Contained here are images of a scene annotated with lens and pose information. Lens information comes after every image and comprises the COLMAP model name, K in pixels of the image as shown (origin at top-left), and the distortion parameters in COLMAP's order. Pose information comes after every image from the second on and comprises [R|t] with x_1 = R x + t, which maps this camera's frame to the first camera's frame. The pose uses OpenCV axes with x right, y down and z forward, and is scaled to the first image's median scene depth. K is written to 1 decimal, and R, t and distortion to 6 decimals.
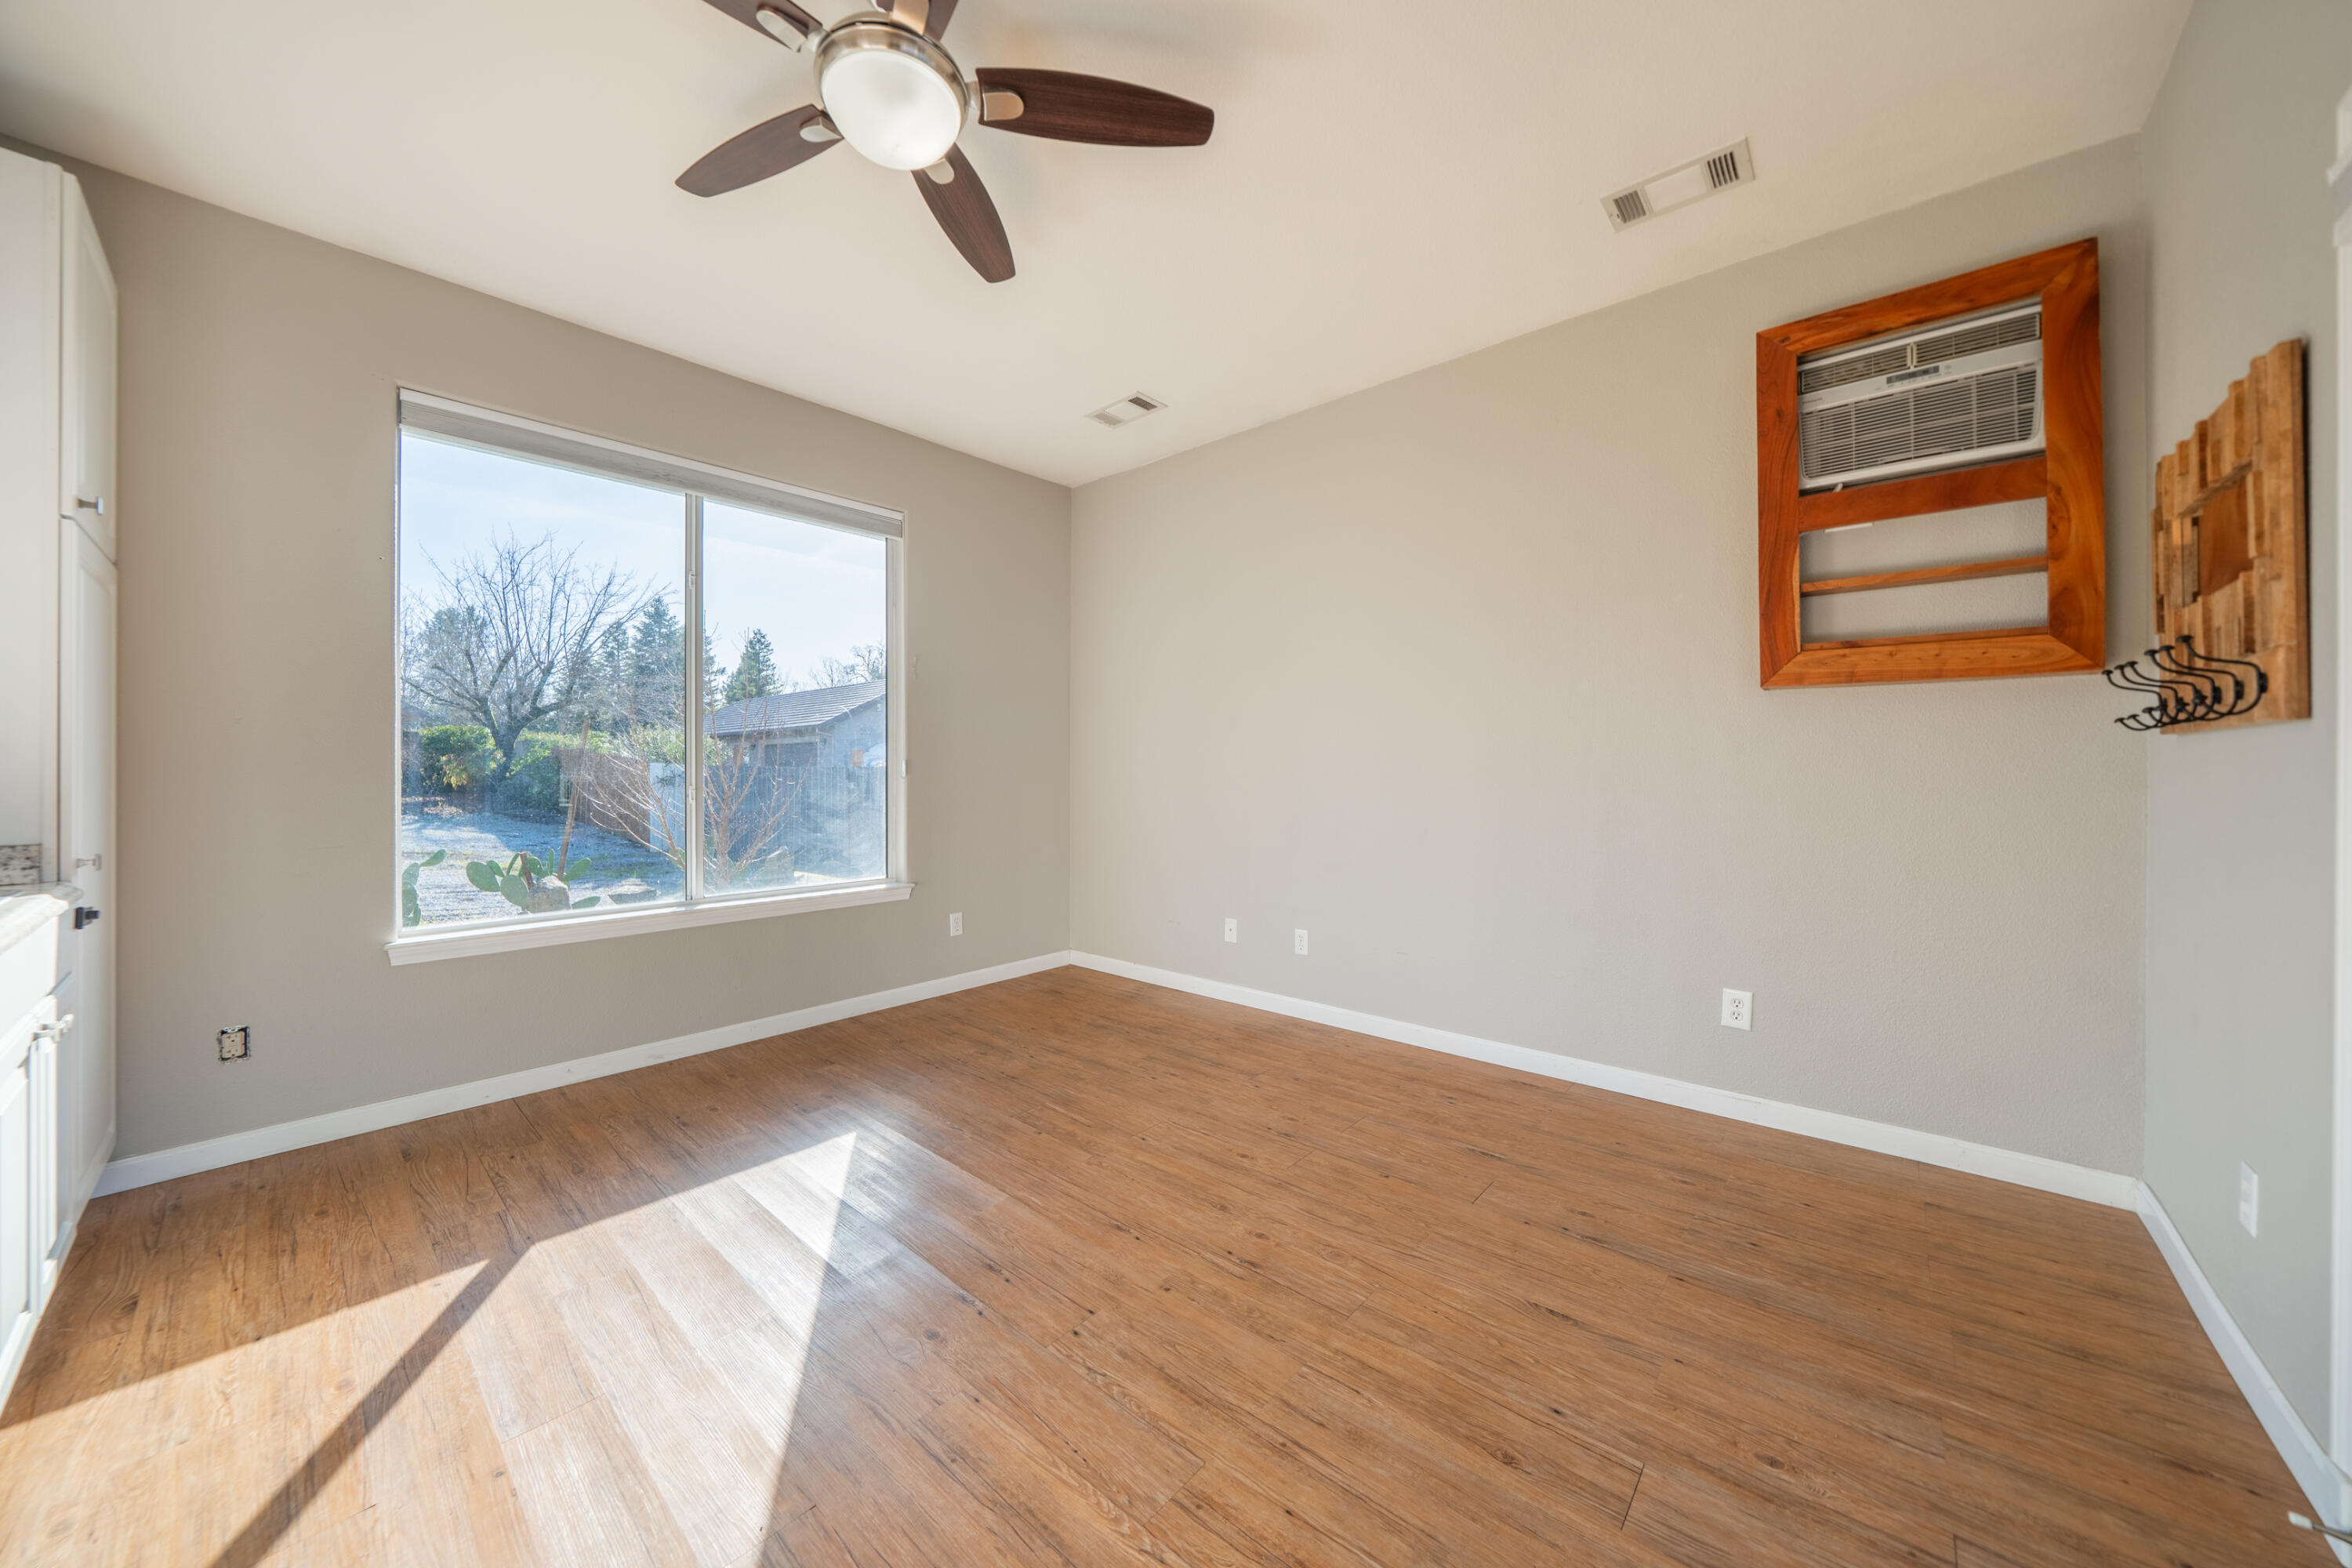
lens RADIAL K [[809.4, 0, 1172.8], [0, 809.4, 770.6], [0, 0, 1]] dist [-0.002926, 0.000135]
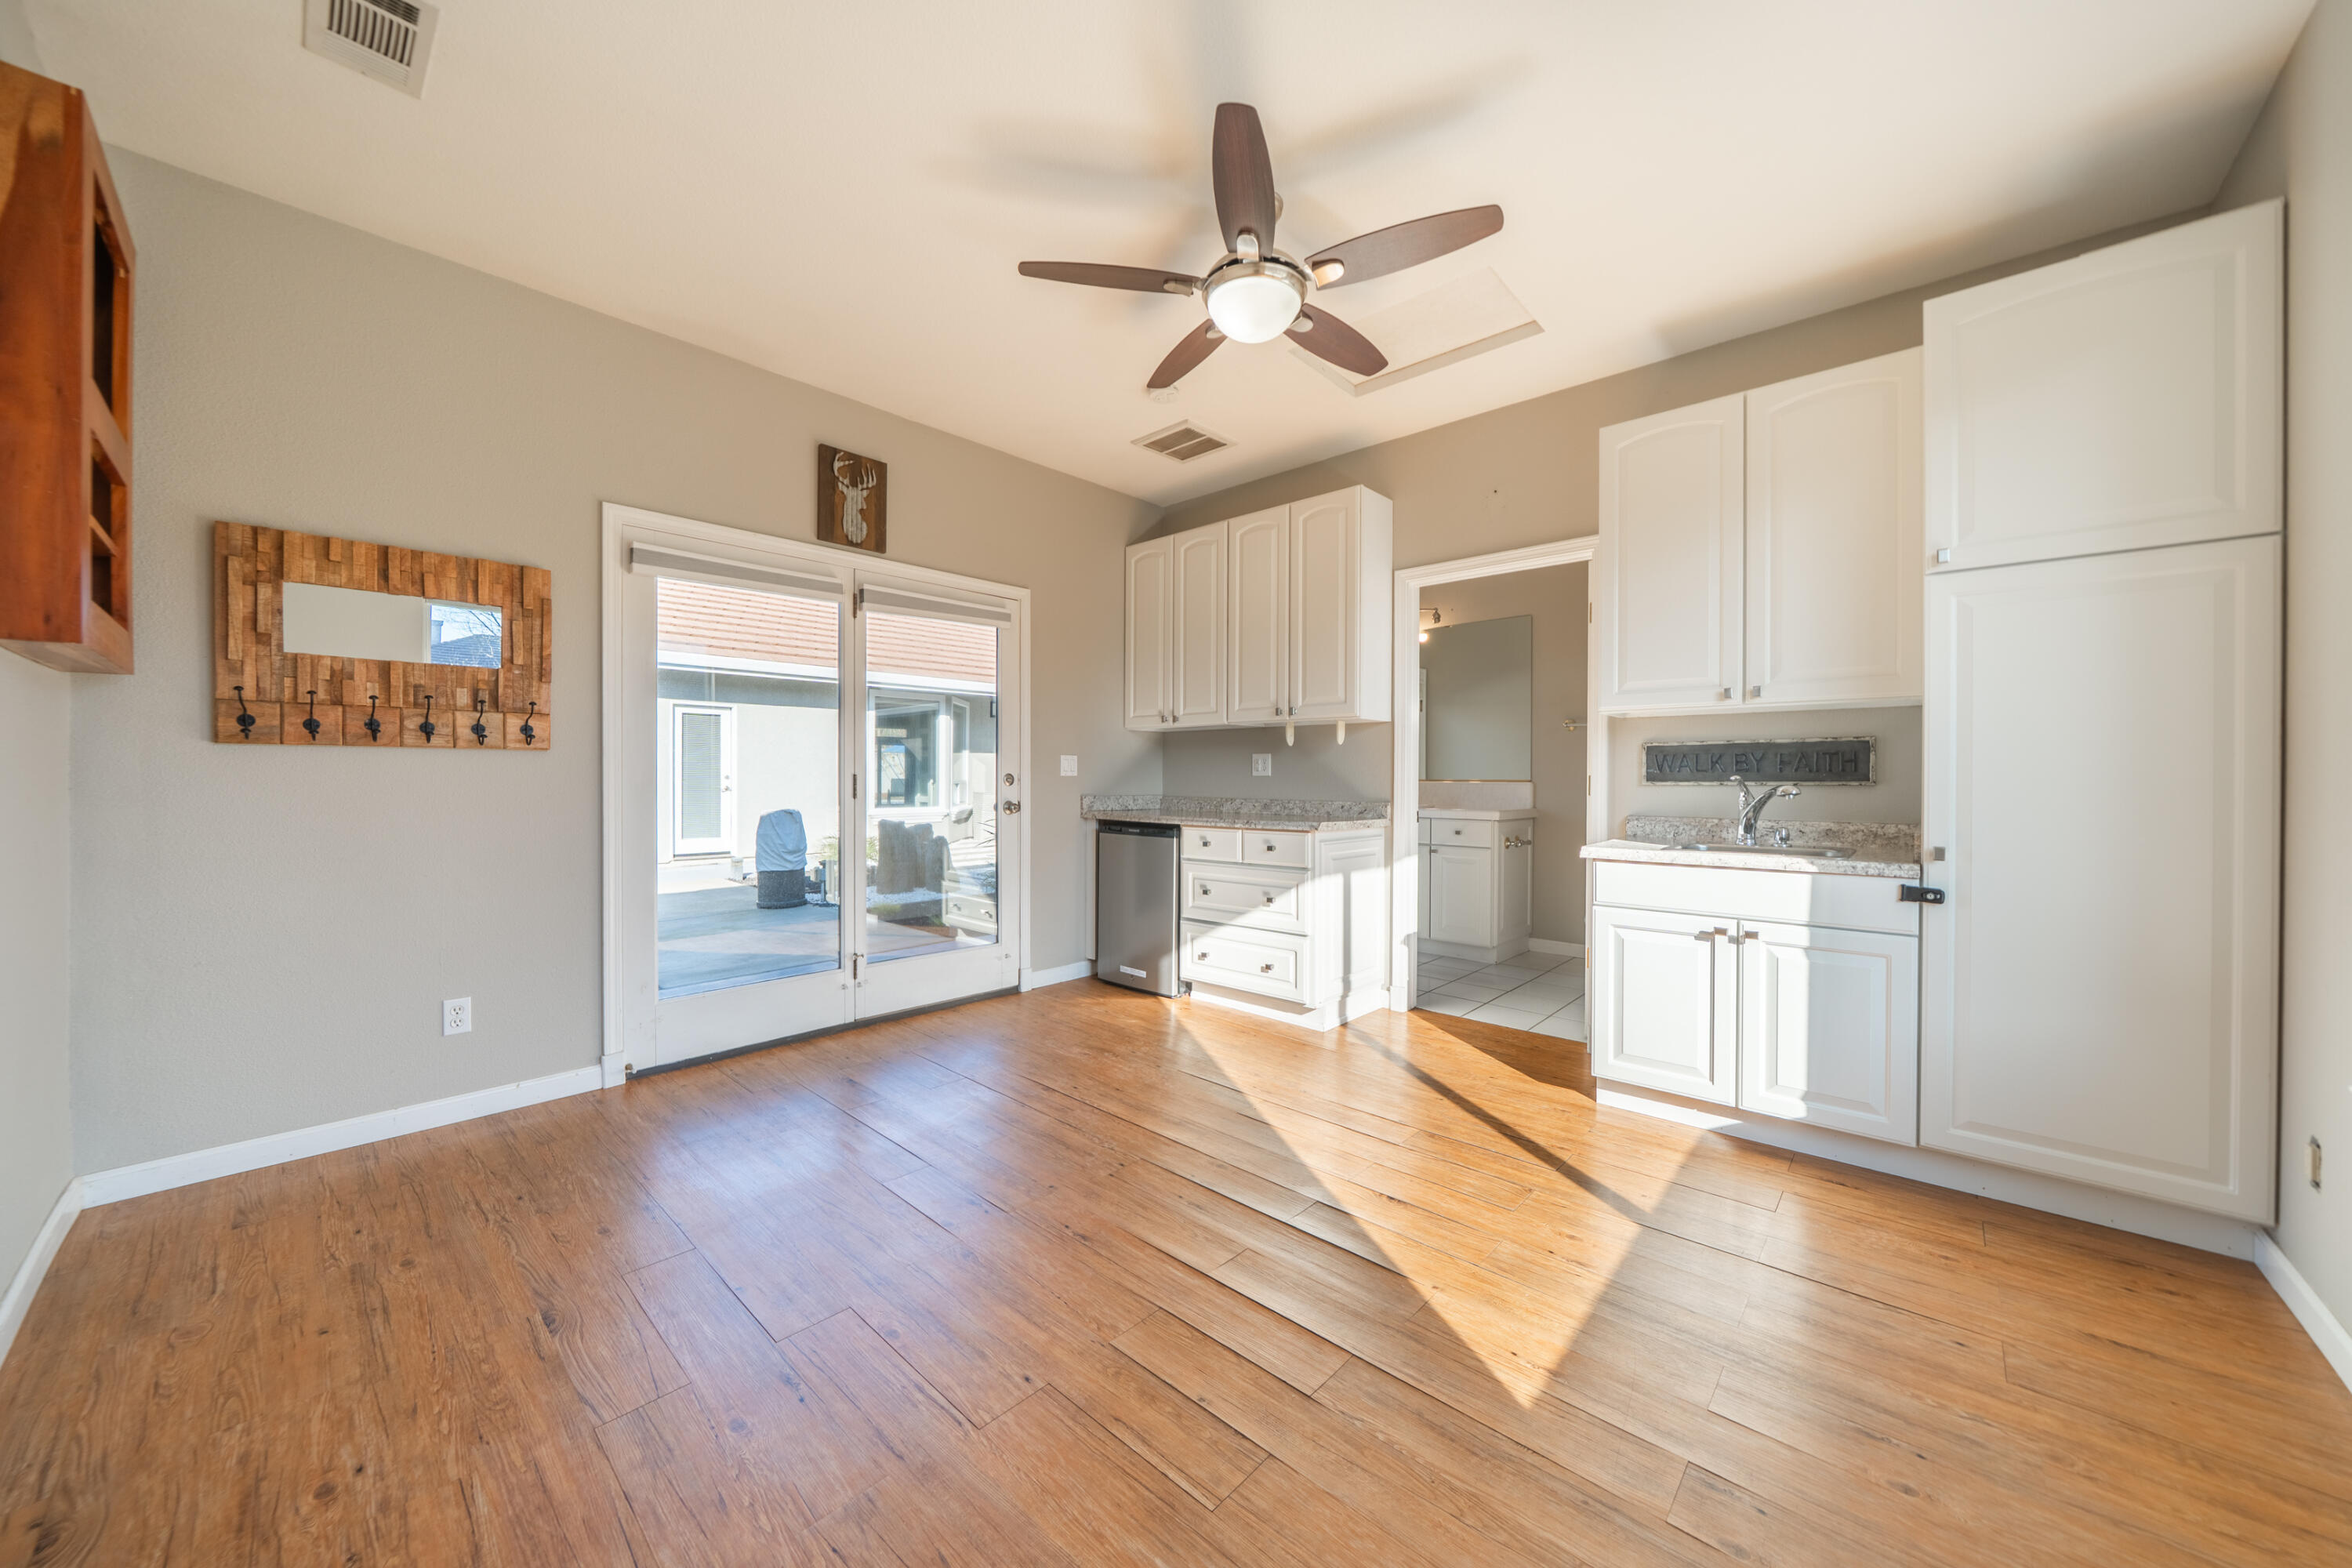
lens RADIAL K [[809.4, 0, 1176.2], [0, 809.4, 781.1], [0, 0, 1]] dist [-0.002926, 0.000135]
pose [[-0.999853, -0.001917, 0.017021, -0.213808], [-0.001766, 0.999959, 0.008895, -0.002403], [-0.017037, 0.008864, -0.999816, 2.163212]]
